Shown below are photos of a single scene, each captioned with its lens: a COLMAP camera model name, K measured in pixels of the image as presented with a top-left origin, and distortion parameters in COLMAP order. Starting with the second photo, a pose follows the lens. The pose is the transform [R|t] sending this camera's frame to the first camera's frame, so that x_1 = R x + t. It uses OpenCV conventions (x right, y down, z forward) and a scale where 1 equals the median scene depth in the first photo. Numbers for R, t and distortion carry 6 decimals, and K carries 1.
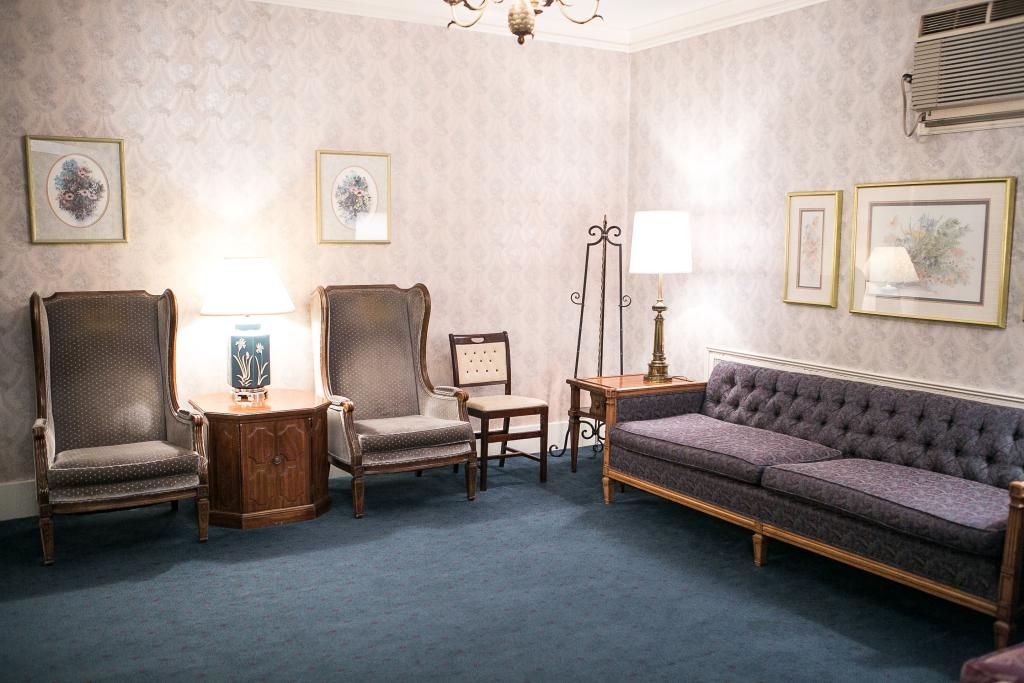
lens RADIAL K [[865.6, 0, 512.0], [0, 865.6, 341.5], [0, 0, 1]] dist [-0.094093, 0.107504]
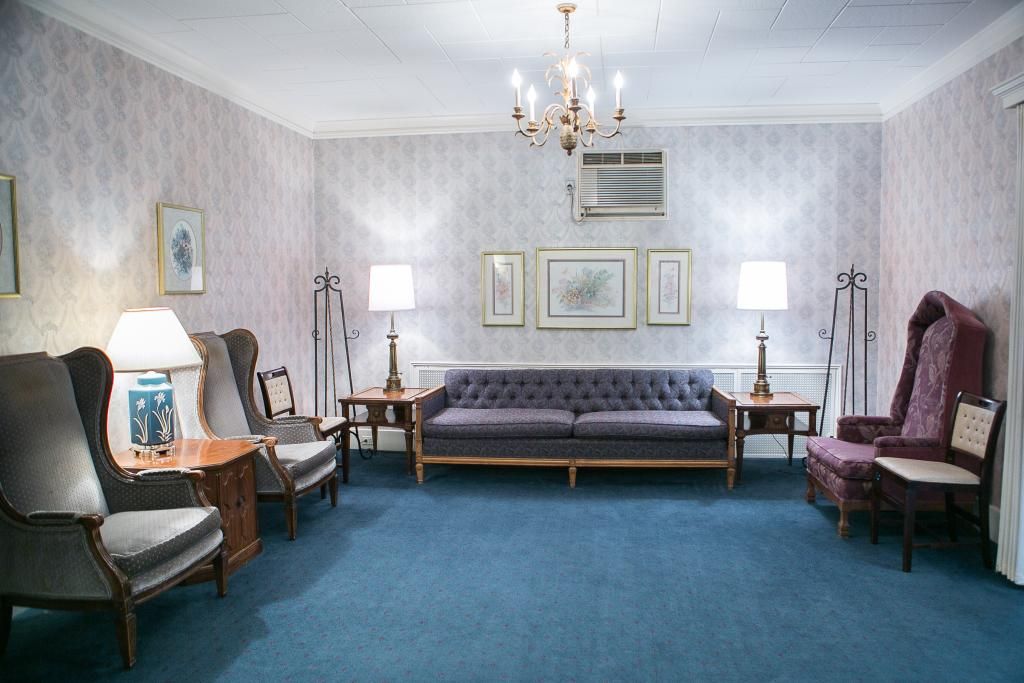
lens RADIAL K [[697.4, 0, 513.6], [0, 697.4, 341.0], [0, 0, 1]] dist [-0.115430, 0.084173]
pose [[0.647357, -0.074615, 0.758526, -0.624671], [0.104258, 0.994511, 0.008851, -0.026165], [-0.755023, 0.073352, 0.651582, 0.189153]]
